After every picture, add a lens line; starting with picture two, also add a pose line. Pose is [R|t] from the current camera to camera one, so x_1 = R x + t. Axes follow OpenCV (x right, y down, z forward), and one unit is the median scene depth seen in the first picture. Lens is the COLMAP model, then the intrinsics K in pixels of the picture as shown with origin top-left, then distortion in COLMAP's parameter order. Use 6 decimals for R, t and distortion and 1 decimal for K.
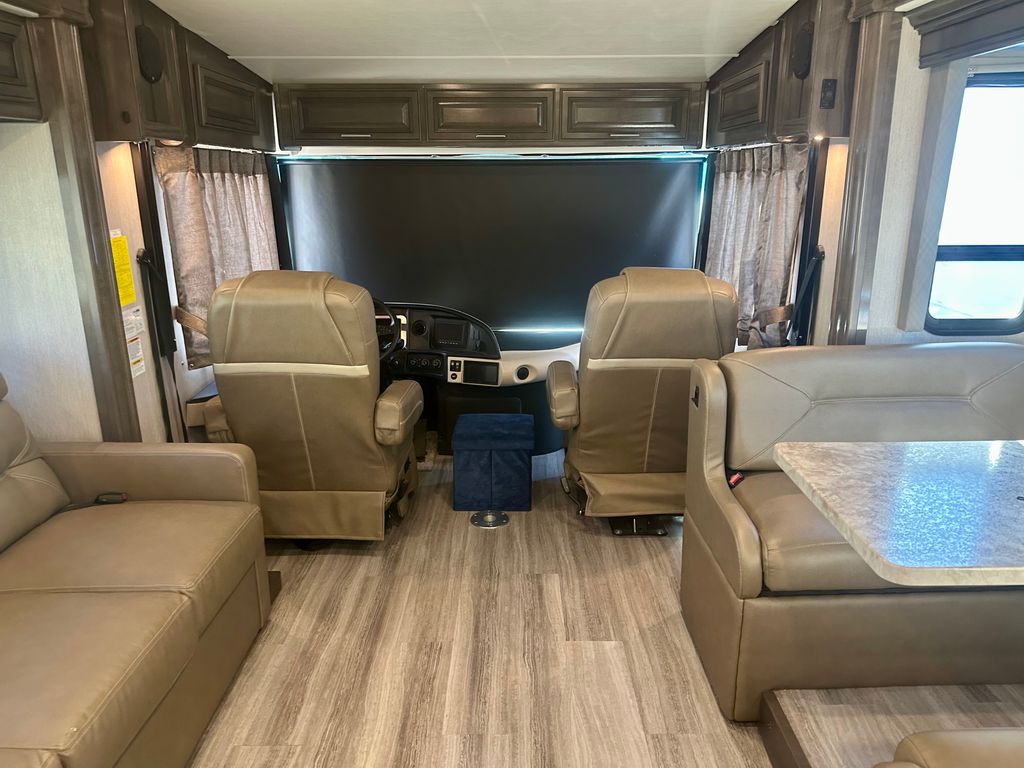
lens RADIAL K [[724.7, 0, 512.9], [0, 724.7, 382.7], [0, 0, 1]] dist [-0.000713, -0.000569]
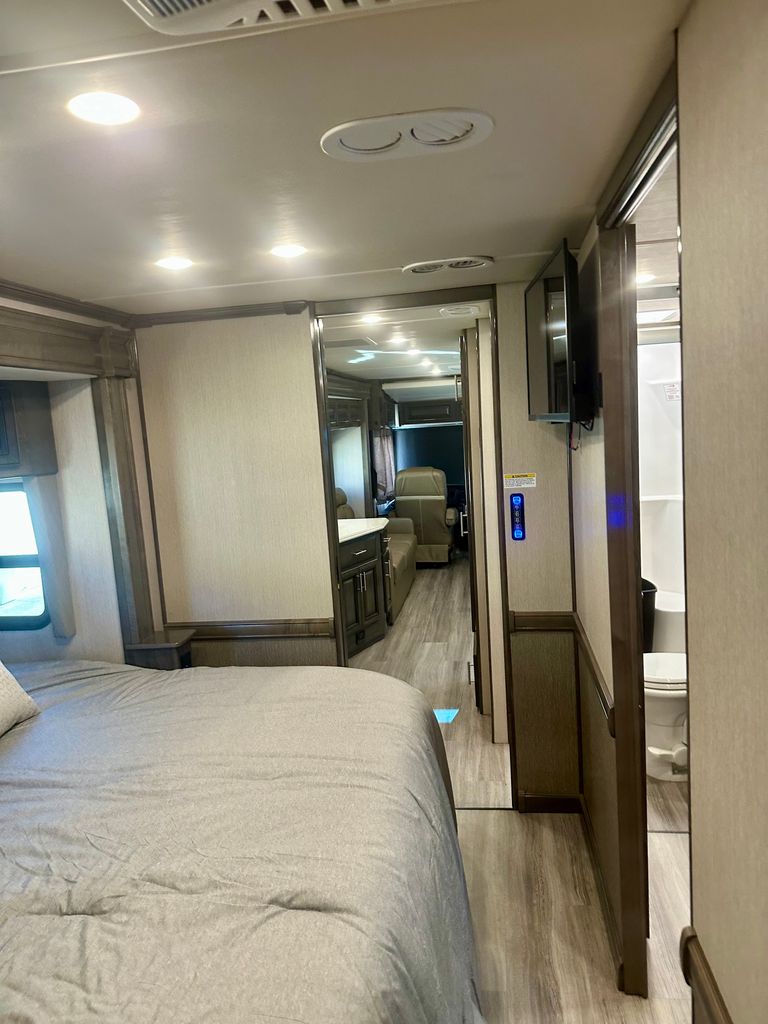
lens RADIAL K [[724.7, 0, 384.5], [0, 724.7, 512.9], [0, 0, 1]] dist [-0.000713, -0.000569]
pose [[0.989027, -0.044575, -0.140847, -0.019273], [0.023573, 0.988796, -0.147400, 0.439035], [0.145839, 0.142463, 0.978997, -1.806484]]
